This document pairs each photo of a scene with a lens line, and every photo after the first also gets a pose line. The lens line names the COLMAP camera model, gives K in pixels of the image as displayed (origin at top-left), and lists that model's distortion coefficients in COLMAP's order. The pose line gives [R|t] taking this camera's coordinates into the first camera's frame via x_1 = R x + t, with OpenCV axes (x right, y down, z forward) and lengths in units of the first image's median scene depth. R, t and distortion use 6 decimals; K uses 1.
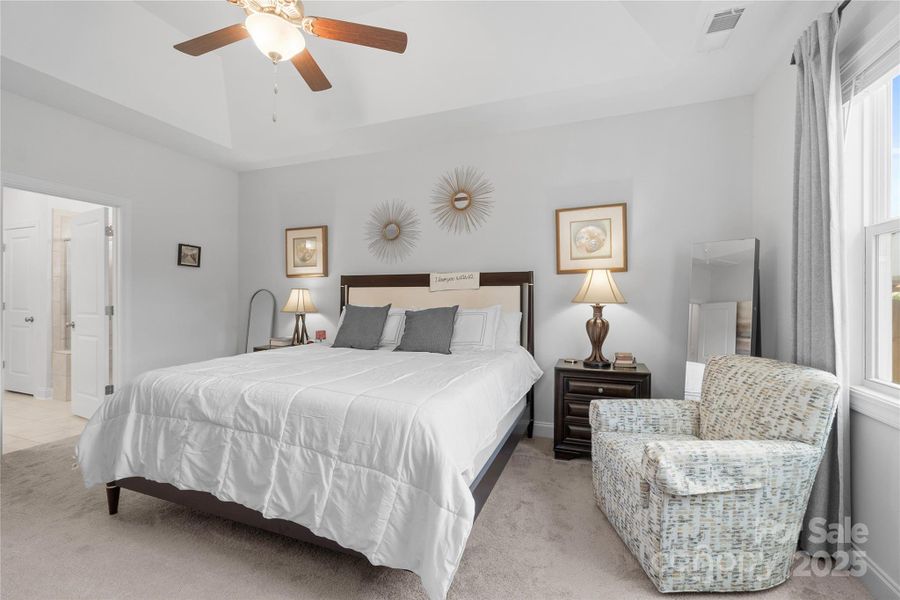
lens RADIAL K [[387.9, 0, 446.4], [0, 387.9, 295.7], [0, 0, 1]] dist [-0.003604, -0.000103]
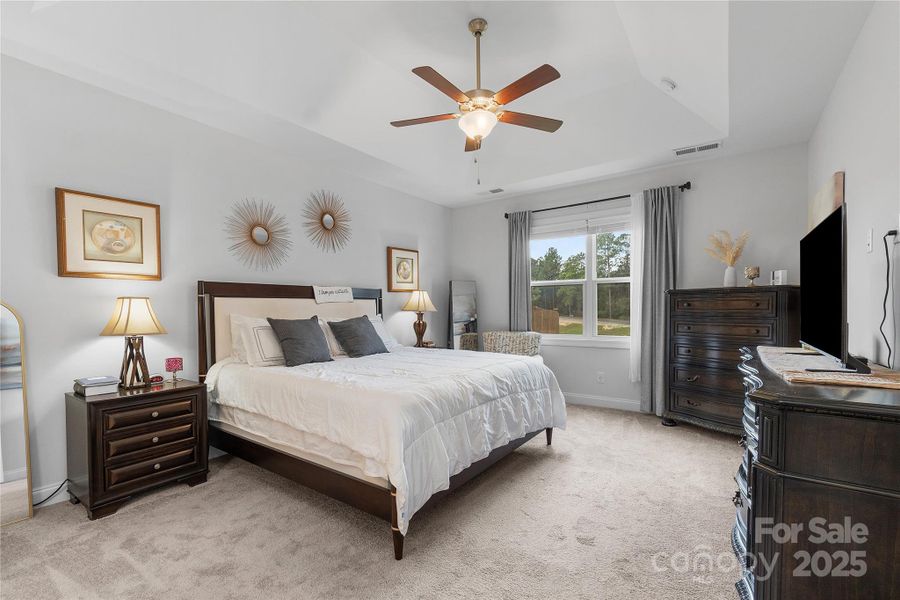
lens RADIAL K [[398.4, 0, 449.7], [0, 398.4, 308.1], [0, 0, 1]] dist [-0.001166, 0.000158]
pose [[0.249151, -0.007119, 0.968438, -0.975992], [0.002169, 0.999975, 0.006793, -0.005040], [-0.968462, 0.000408, 0.249160, 0.380239]]
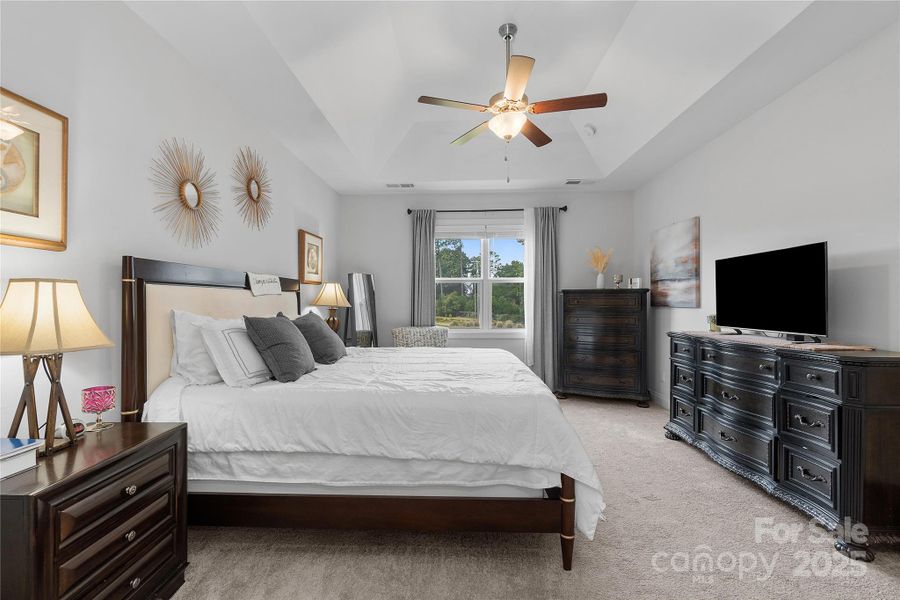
lens RADIAL K [[387.9, 0, 446.4], [0, 387.9, 295.7], [0, 0, 1]] dist [-0.003604, -0.000103]
pose [[-0.328493, 0.012016, 0.944430, -0.896638], [-0.006761, 0.999864, -0.015073, -0.002638], [-0.944482, -0.011336, -0.328367, 0.875669]]
